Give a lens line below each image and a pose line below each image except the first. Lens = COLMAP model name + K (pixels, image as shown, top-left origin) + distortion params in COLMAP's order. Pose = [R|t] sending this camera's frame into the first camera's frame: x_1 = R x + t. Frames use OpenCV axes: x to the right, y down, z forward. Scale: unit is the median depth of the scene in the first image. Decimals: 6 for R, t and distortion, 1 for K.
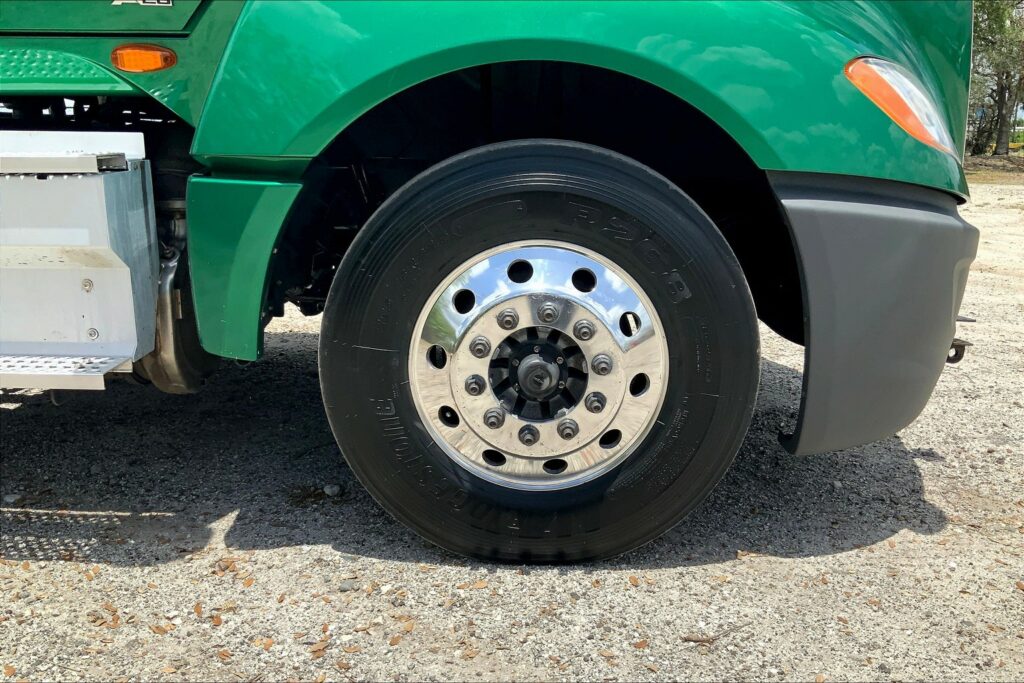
lens RADIAL K [[853.4, 0, 513.5], [0, 853.4, 339.6], [0, 0, 1]] dist [0.005038, 0.000058]
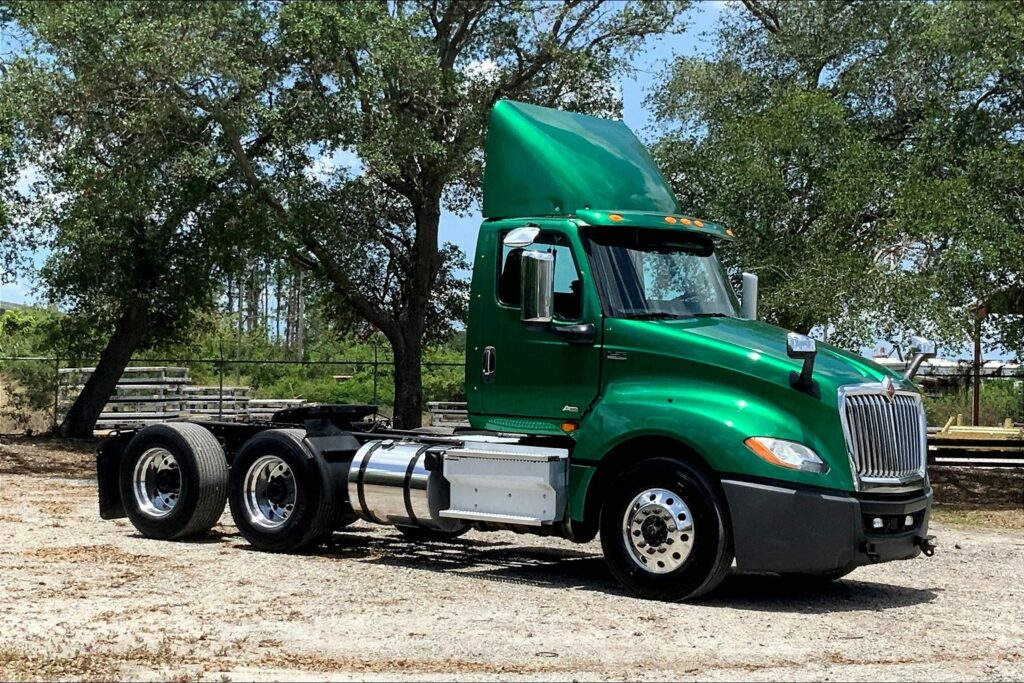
lens RADIAL K [[1492.9, 0, 511.9], [0, 1492.9, 342.2], [0, 0, 1]] dist [0.026962, 0.000000]
pose [[0.802621, -0.002270, -0.596485, 2.820107], [-0.160145, 0.962458, -0.219152, 0.645397], [0.574590, 0.271420, 0.772125, -3.639637]]
